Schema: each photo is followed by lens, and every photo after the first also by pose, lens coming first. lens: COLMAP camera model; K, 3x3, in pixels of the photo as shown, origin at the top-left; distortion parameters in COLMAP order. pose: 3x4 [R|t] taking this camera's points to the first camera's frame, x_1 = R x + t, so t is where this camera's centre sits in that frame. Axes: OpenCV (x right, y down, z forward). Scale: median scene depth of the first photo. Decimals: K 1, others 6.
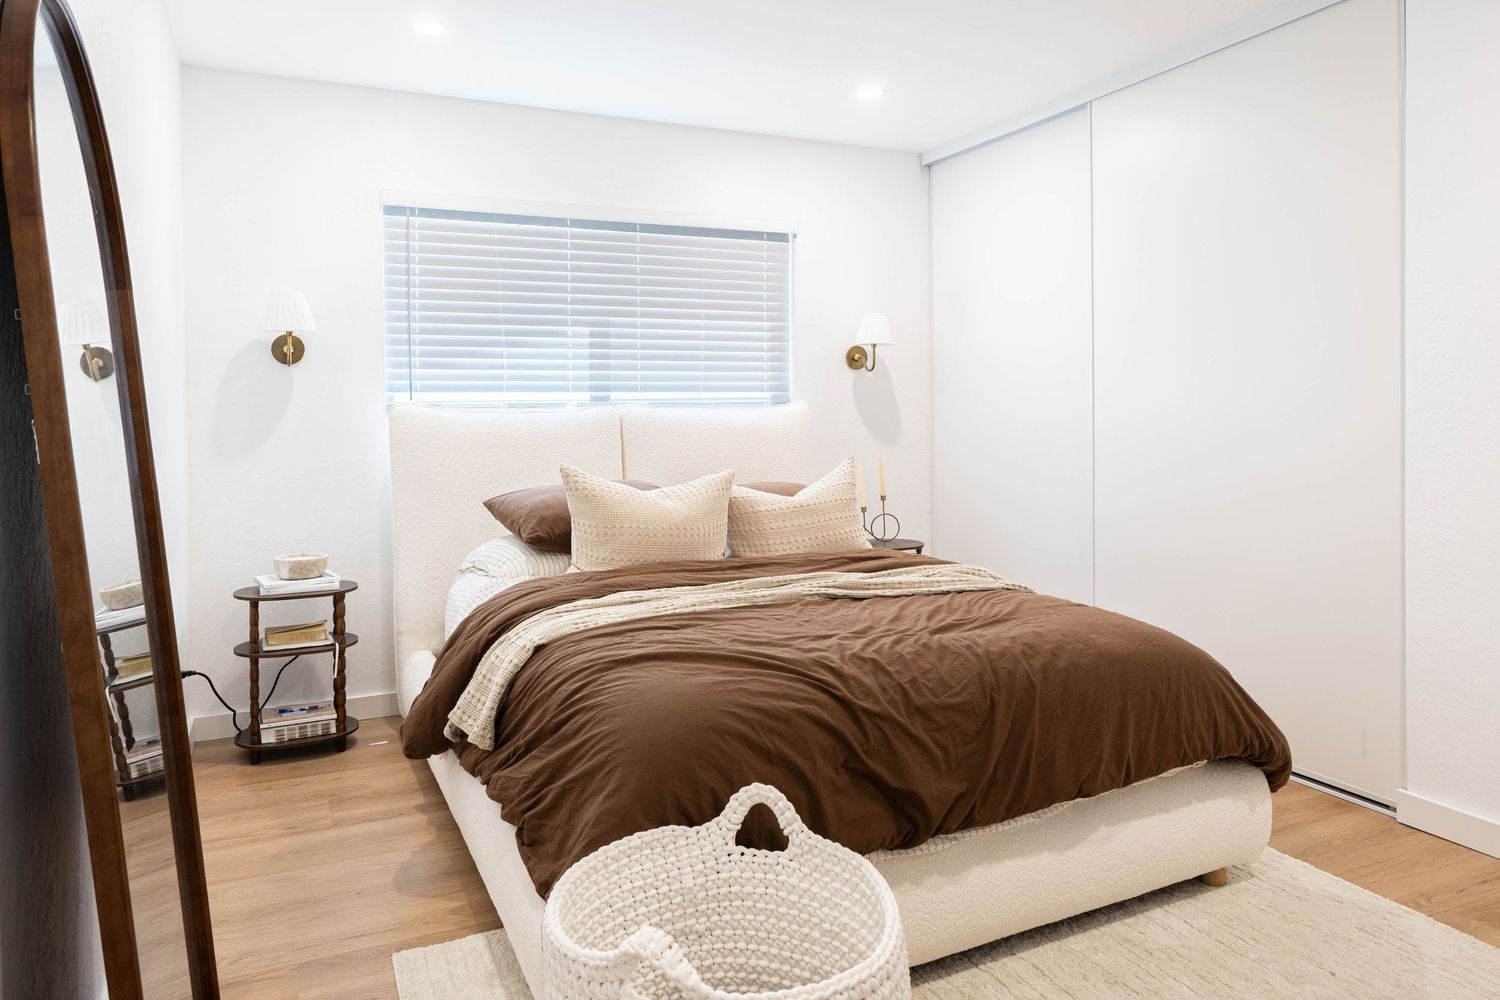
lens RADIAL K [[958.8, 0, 750.0], [0, 958.8, 500.0], [0, 0, 1]] dist [-0.002226, -0.001685]
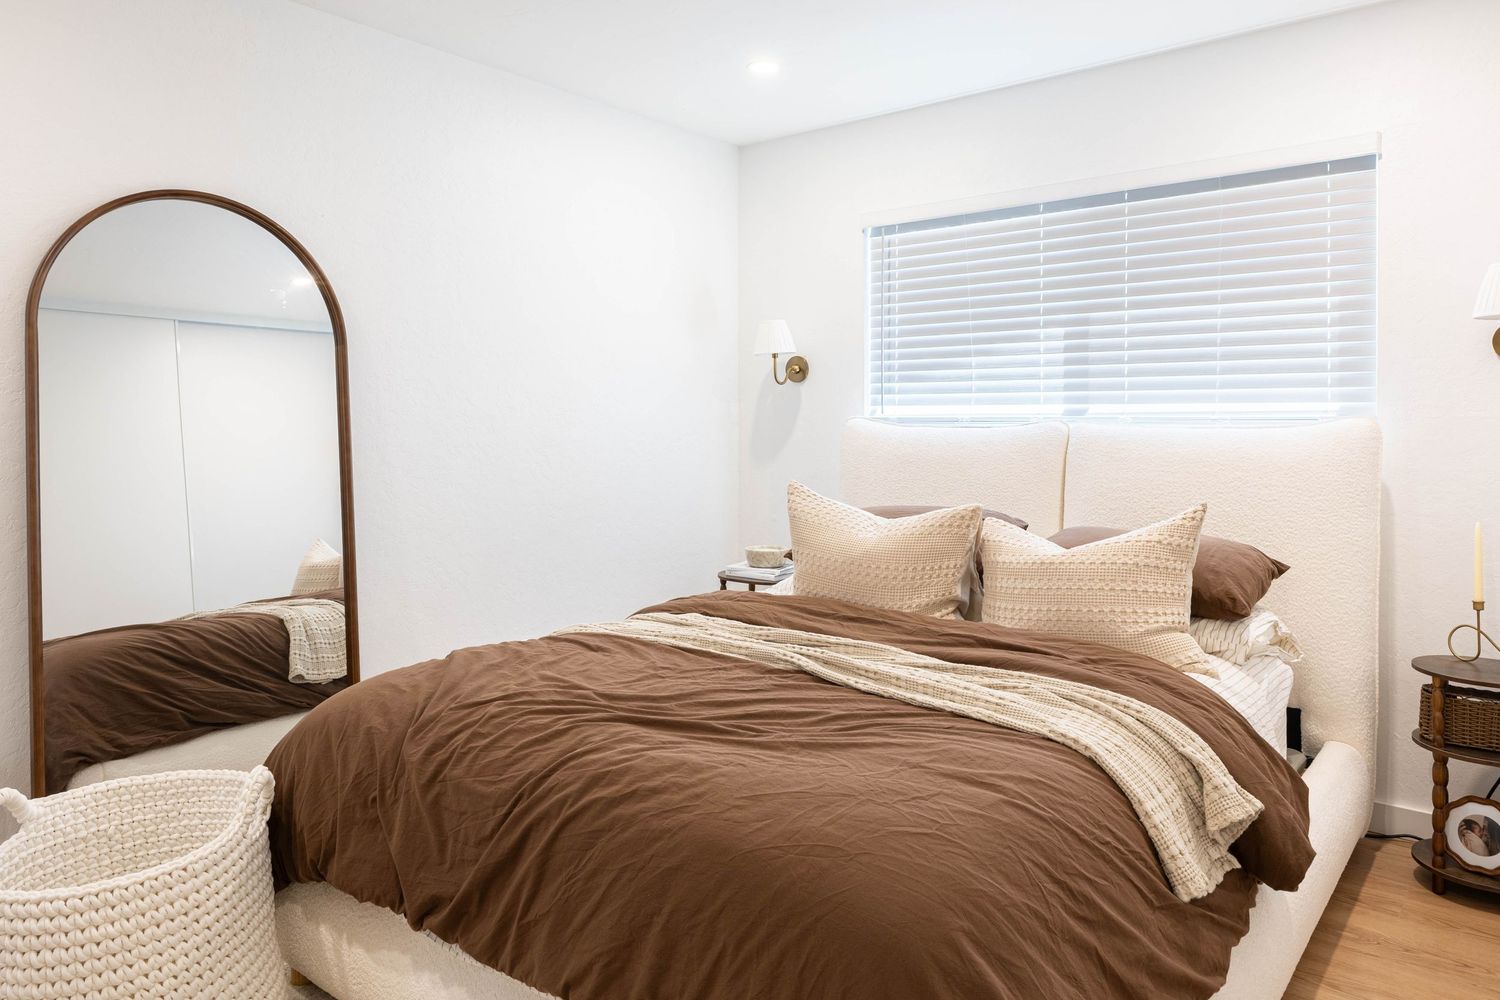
lens RADIAL K [[958.8, 0, 750.0], [0, 958.8, 500.0], [0, 0, 1]] dist [-0.002226, -0.001685]
pose [[0.457917, 0.086490, -0.884778, 0.463030], [-0.086113, 0.994891, 0.052686, -0.050120], [0.884814, 0.052065, 0.463026, 0.374089]]
